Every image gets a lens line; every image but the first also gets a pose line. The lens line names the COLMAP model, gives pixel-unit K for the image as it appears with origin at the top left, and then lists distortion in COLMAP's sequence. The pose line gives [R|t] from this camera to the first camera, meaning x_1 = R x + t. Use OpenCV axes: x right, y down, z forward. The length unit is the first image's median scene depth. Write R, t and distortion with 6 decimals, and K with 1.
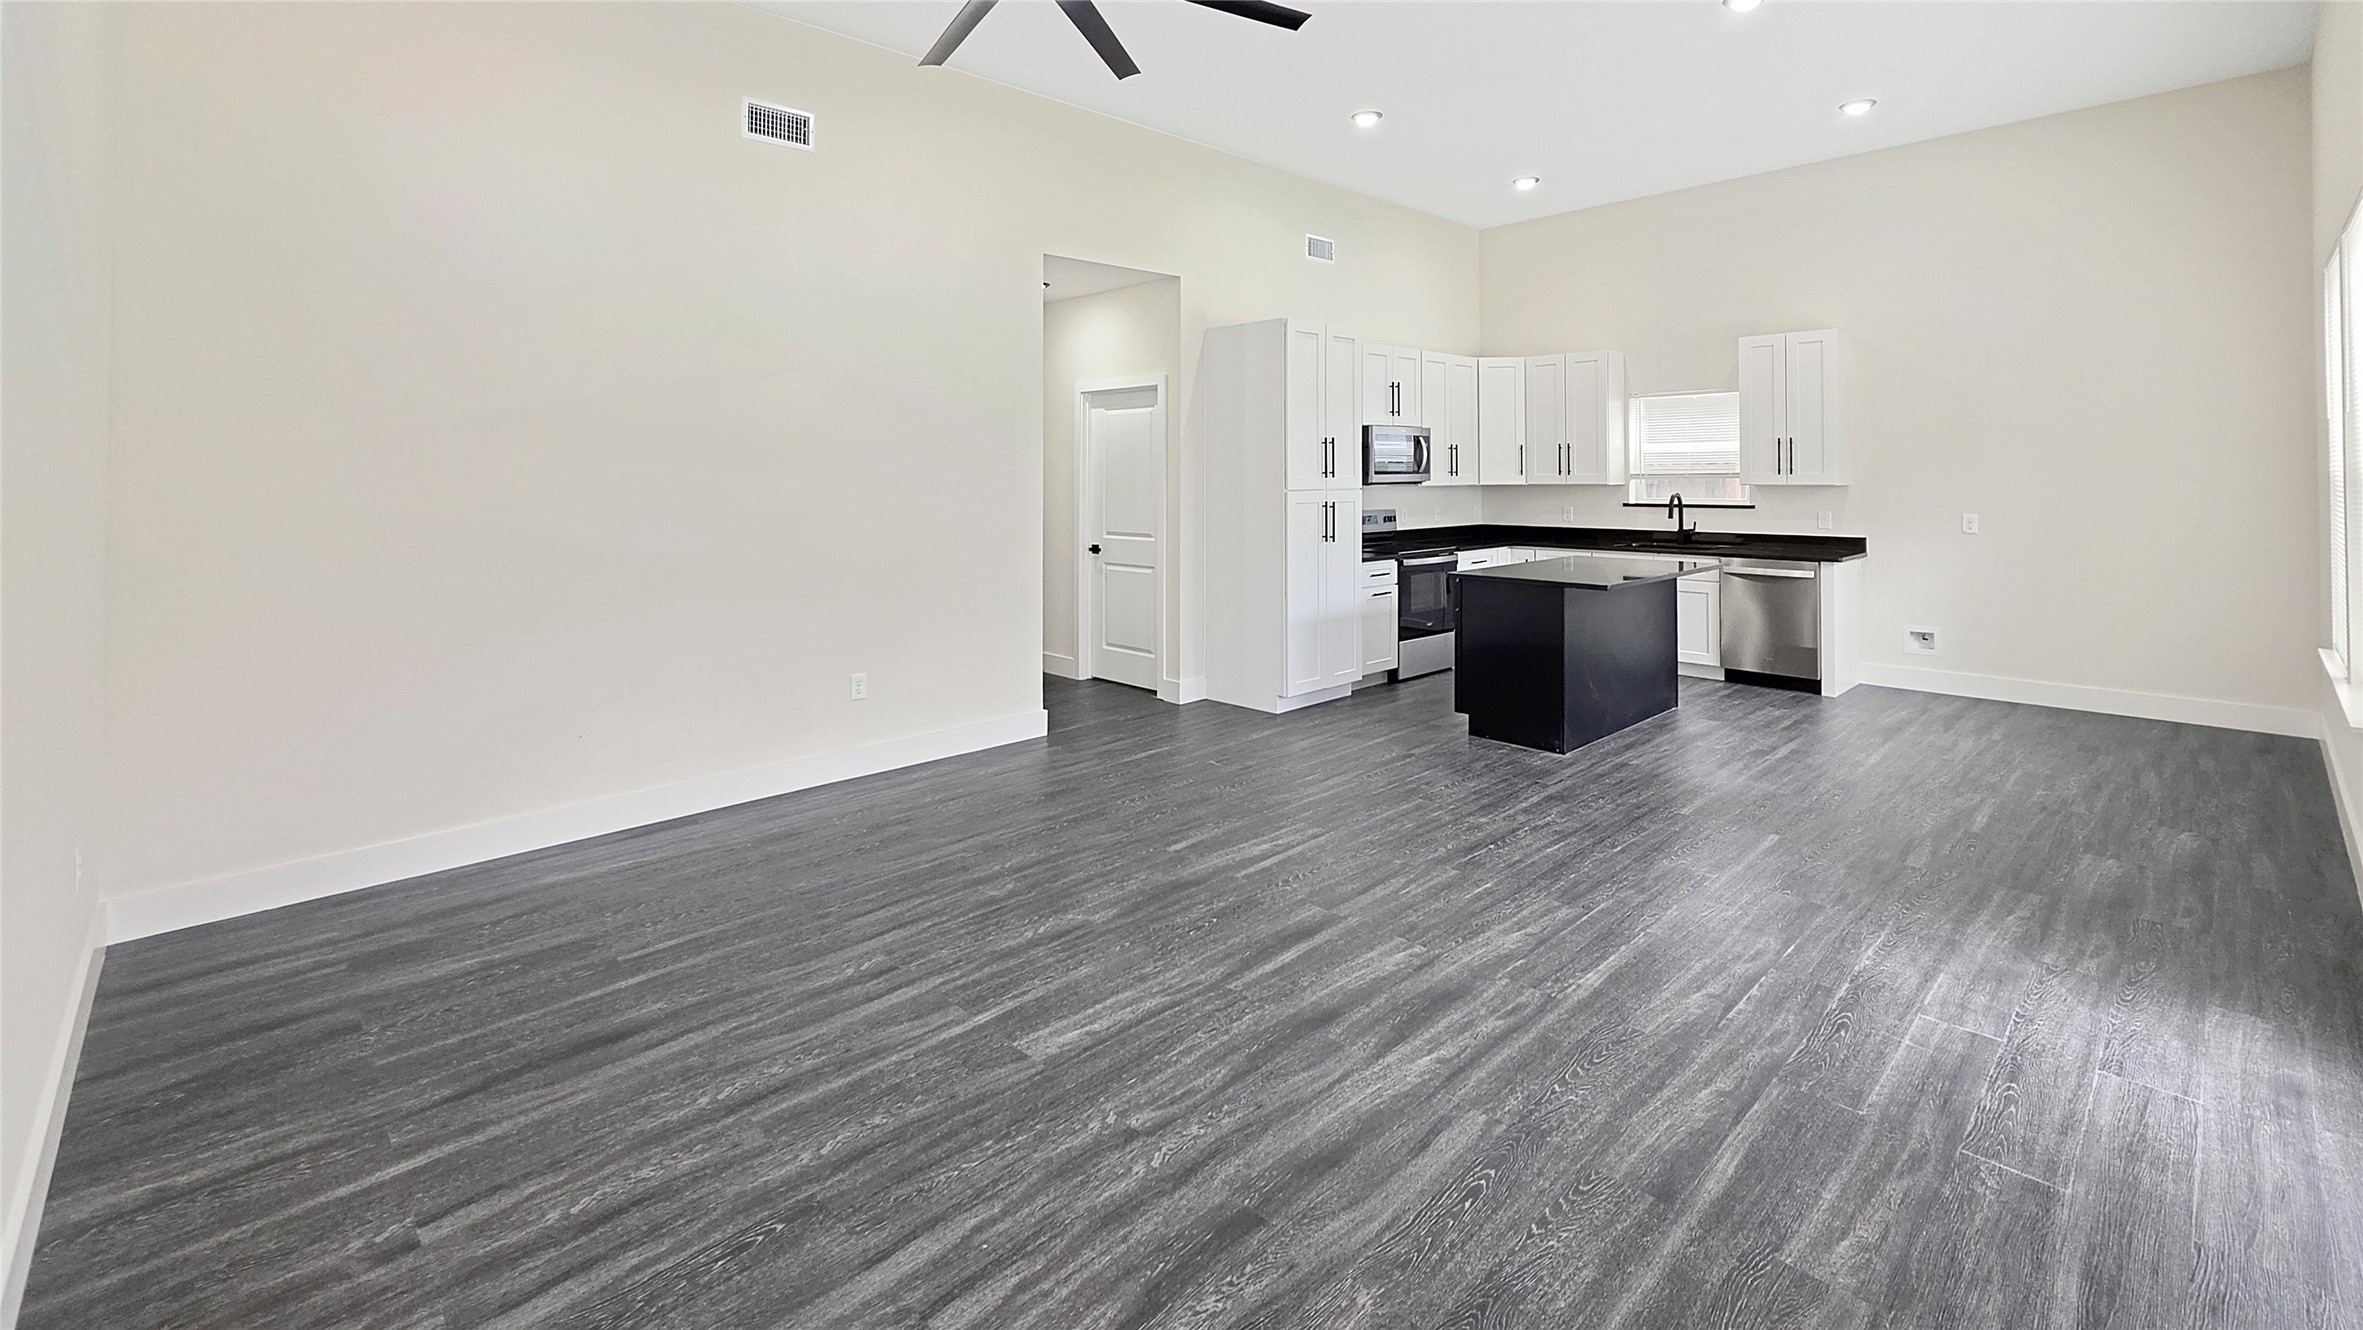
lens RADIAL K [[1038.1, 0, 1181.5], [0, 1038.1, 665.0], [0, 0, 1]] dist [0.000612, -0.000020]
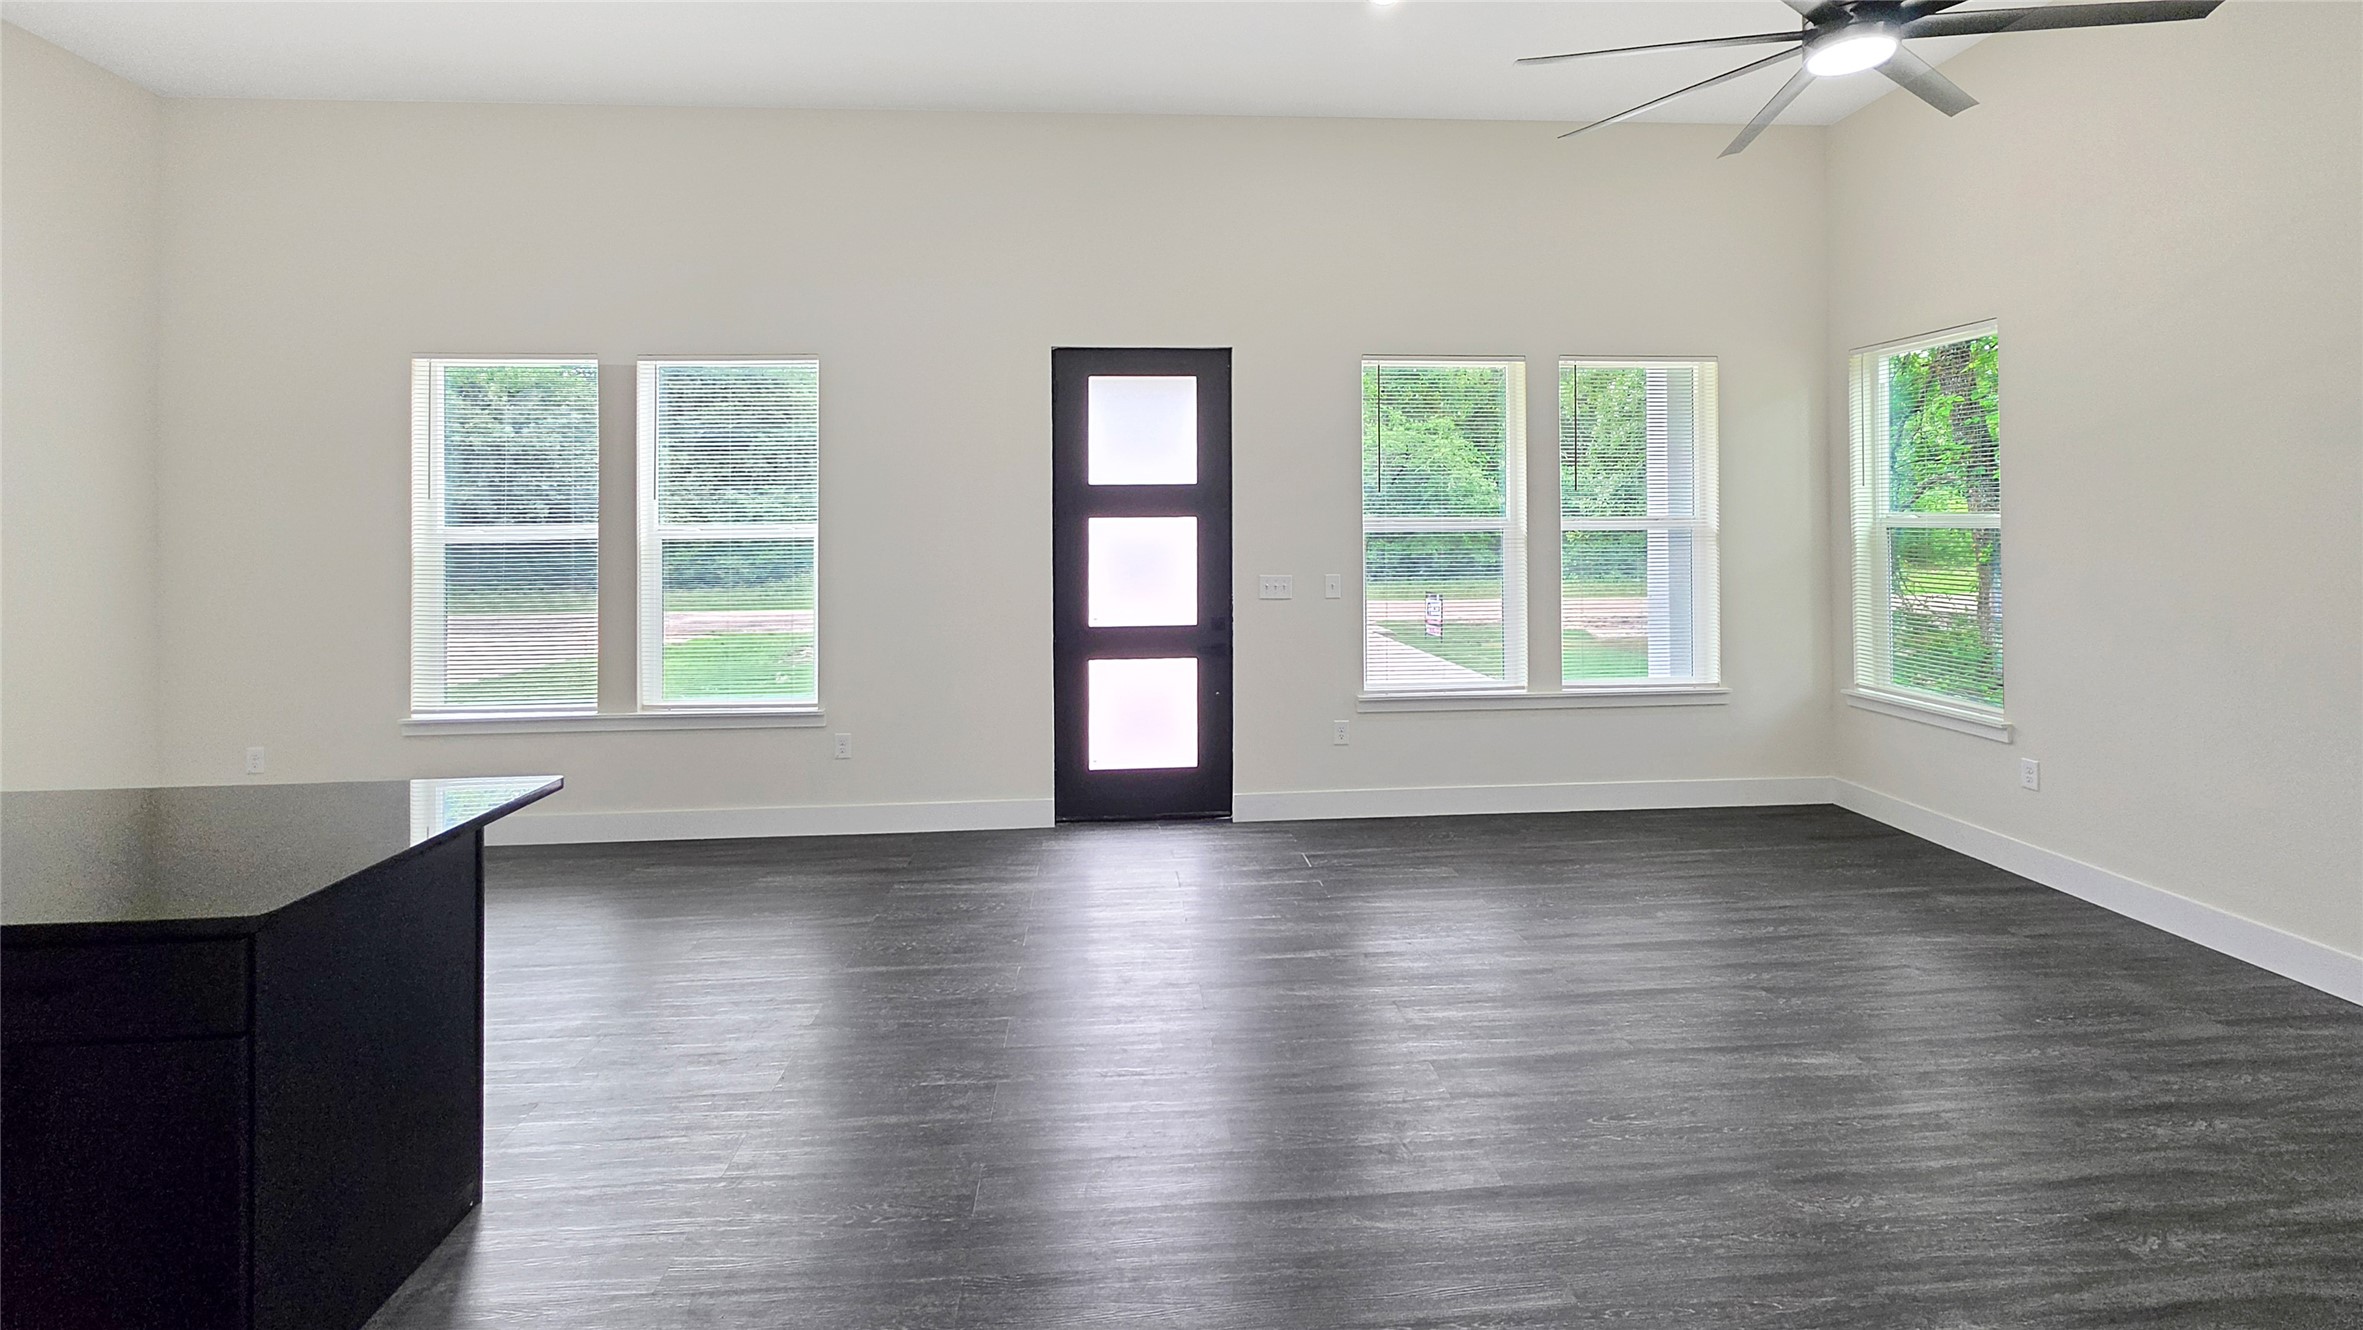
lens RADIAL K [[1038.1, 0, 1181.5], [0, 1038.1, 665.0], [0, 0, 1]] dist [0.000612, -0.000020]
pose [[-0.786482, -0.069595, 0.613680, -0.219127], [0.127390, 0.953985, 0.271448, -0.394014], [-0.604333, 0.291666, -0.741426, 2.033851]]
